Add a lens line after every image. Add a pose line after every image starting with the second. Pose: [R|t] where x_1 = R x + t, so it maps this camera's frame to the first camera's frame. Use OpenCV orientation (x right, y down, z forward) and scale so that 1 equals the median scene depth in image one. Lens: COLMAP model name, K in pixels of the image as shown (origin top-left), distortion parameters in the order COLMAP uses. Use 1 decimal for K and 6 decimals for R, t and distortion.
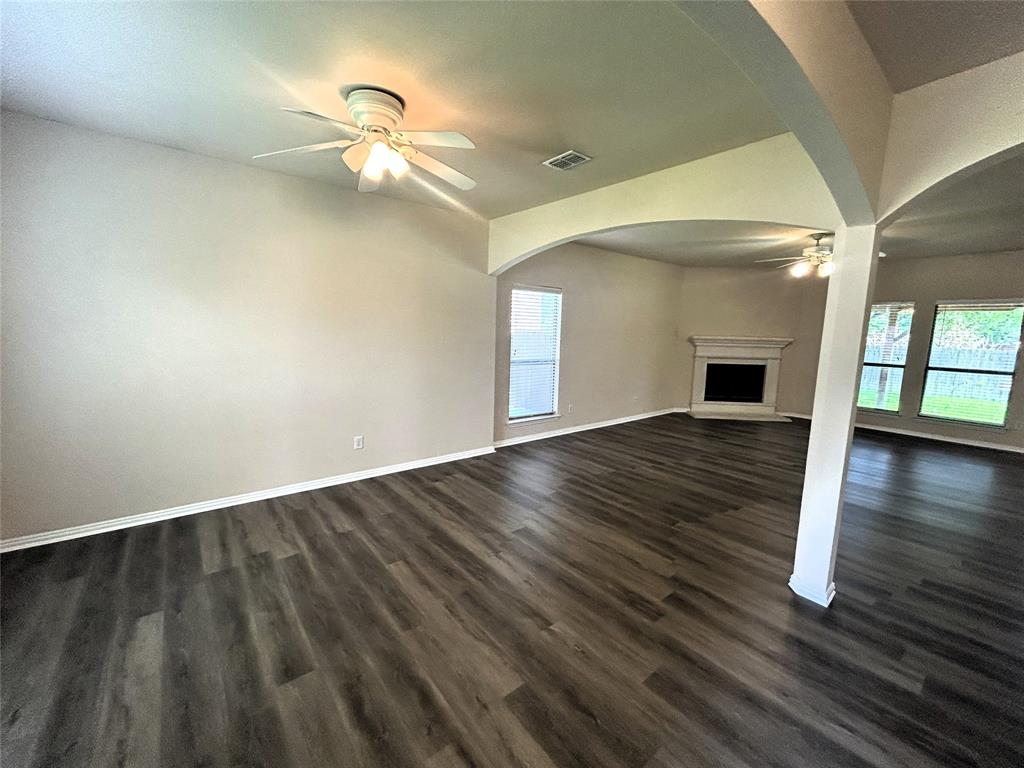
lens RADIAL K [[412.0, 0, 512.4], [0, 412.0, 389.2], [0, 0, 1]] dist [-0.000788, -0.000070]
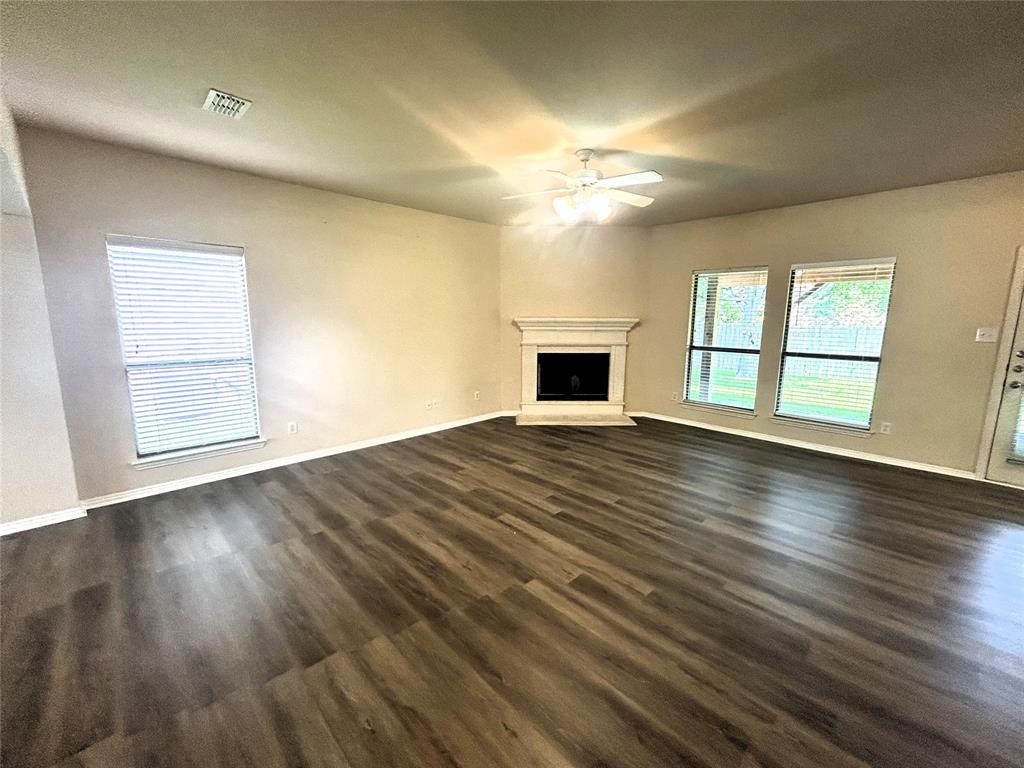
lens RADIAL K [[414.3, 0, 512.0], [0, 414.3, 384.0], [0, 0, 1]] dist [-0.000960, -0.000121]
pose [[0.995193, -0.033820, 0.091906, 0.426793], [0.032014, 0.999266, 0.021060, -0.027084], [-0.092551, -0.018016, 0.995545, 0.276655]]
